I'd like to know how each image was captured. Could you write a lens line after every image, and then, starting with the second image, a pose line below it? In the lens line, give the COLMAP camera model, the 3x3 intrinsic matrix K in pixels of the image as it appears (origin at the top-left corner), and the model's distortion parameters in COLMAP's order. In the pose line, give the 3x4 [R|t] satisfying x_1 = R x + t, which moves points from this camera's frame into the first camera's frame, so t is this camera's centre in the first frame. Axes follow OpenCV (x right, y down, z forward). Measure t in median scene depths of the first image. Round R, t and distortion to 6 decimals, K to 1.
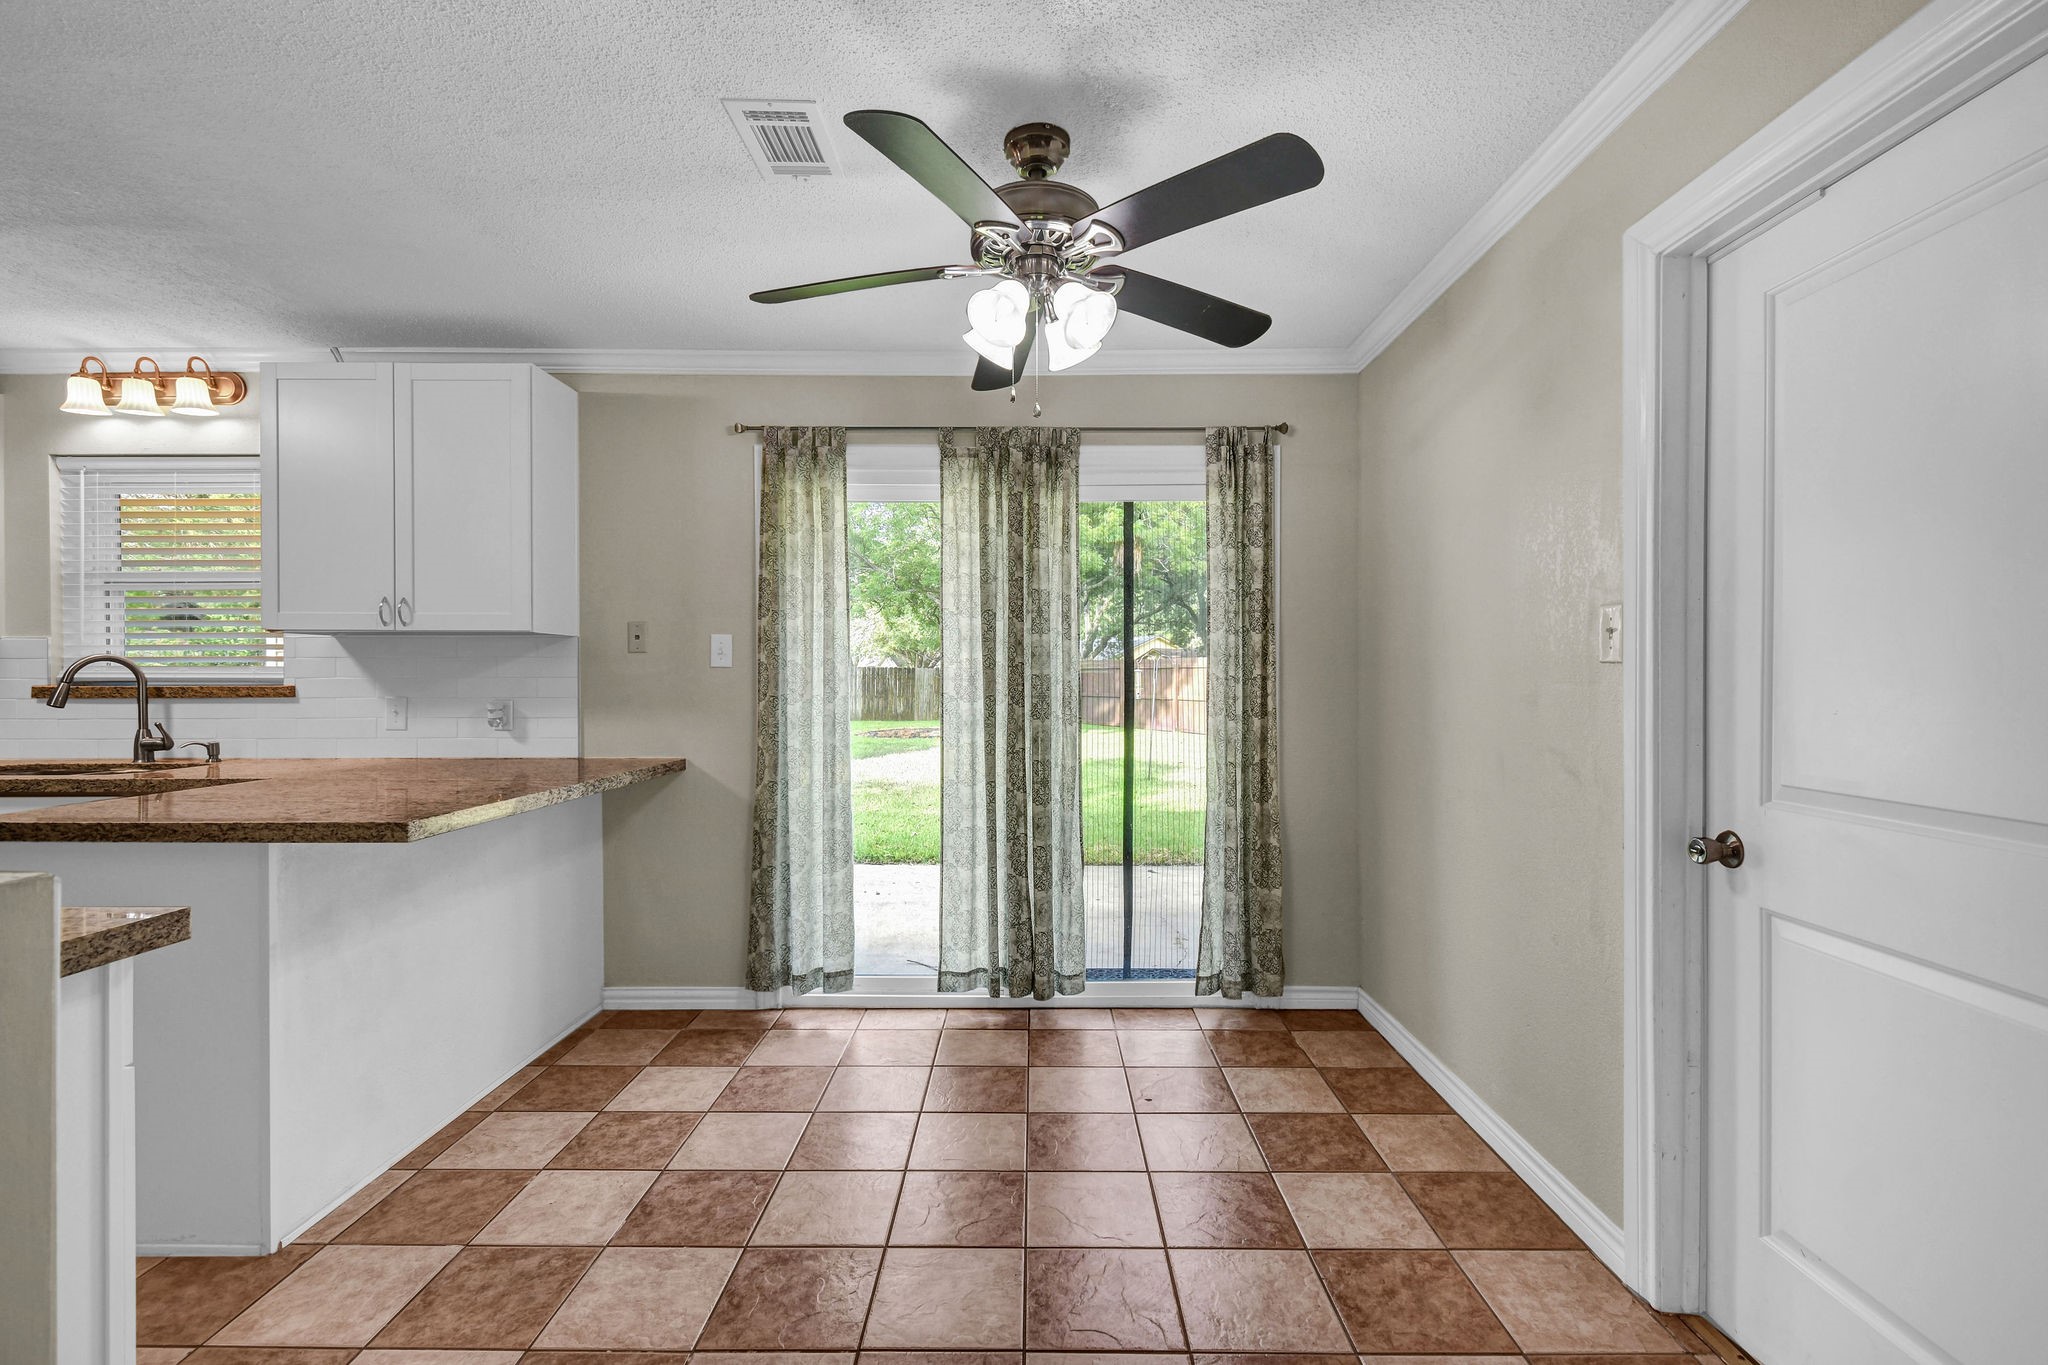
lens RADIAL K [[909.8, 0, 1029.9], [0, 909.8, 690.2], [0, 0, 1]] dist [0.003931, 0.000172]
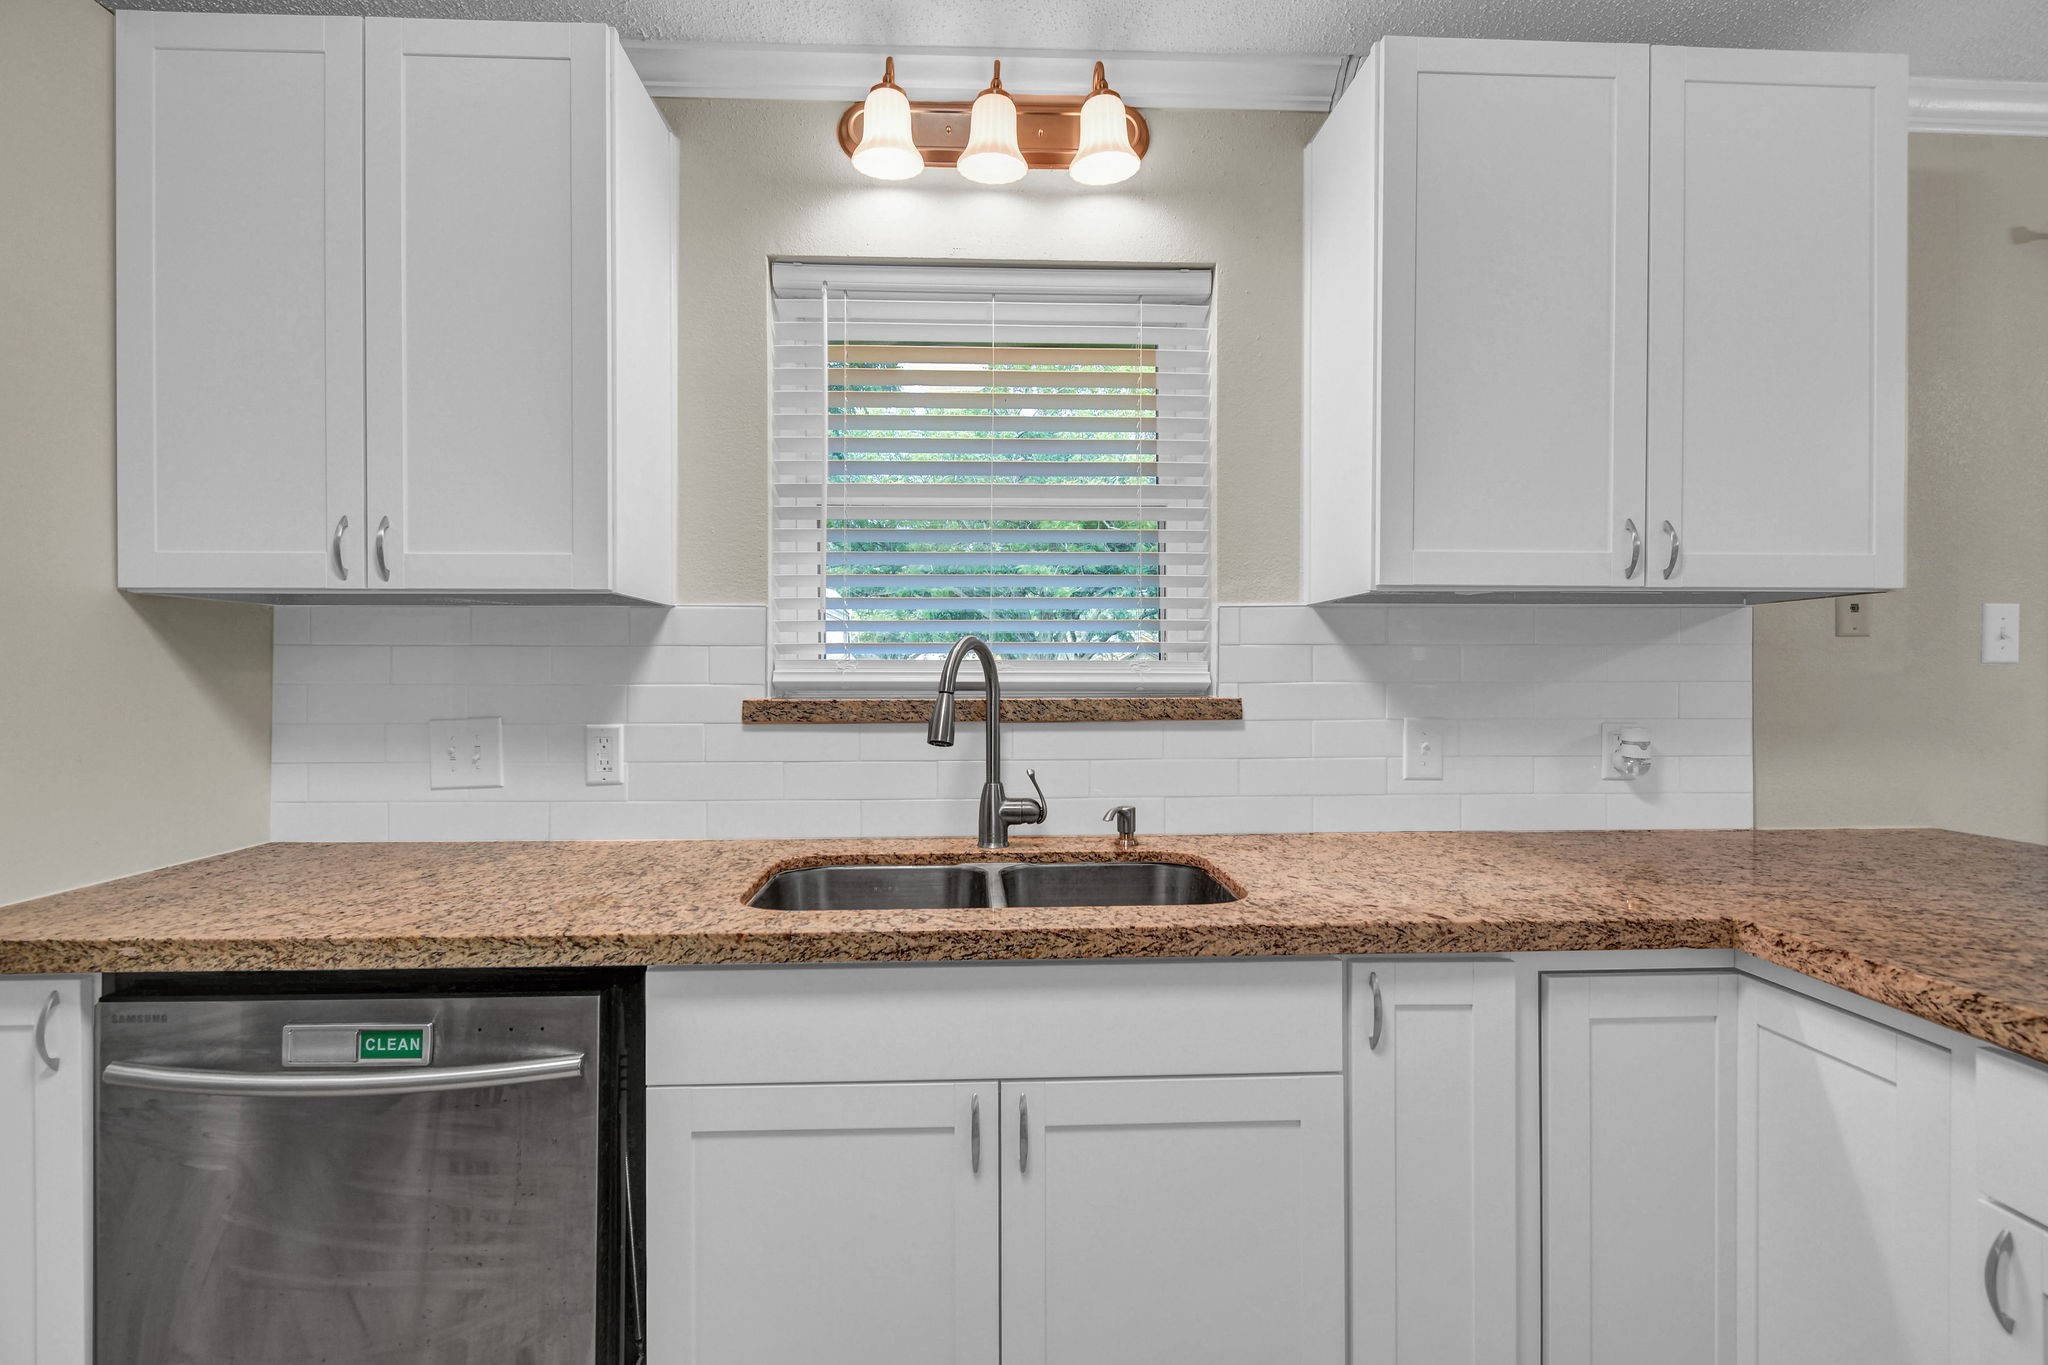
lens RADIAL K [[909.8, 0, 1018.3], [0, 909.8, 673.7], [0, 0, 1]] dist [0.003931, 0.000172]
pose [[0.998878, -0.000250, 0.047354, -0.958969], [0.000612, 0.999971, -0.007639, -0.015012], [-0.047350, 0.007659, 0.998849, 0.476623]]
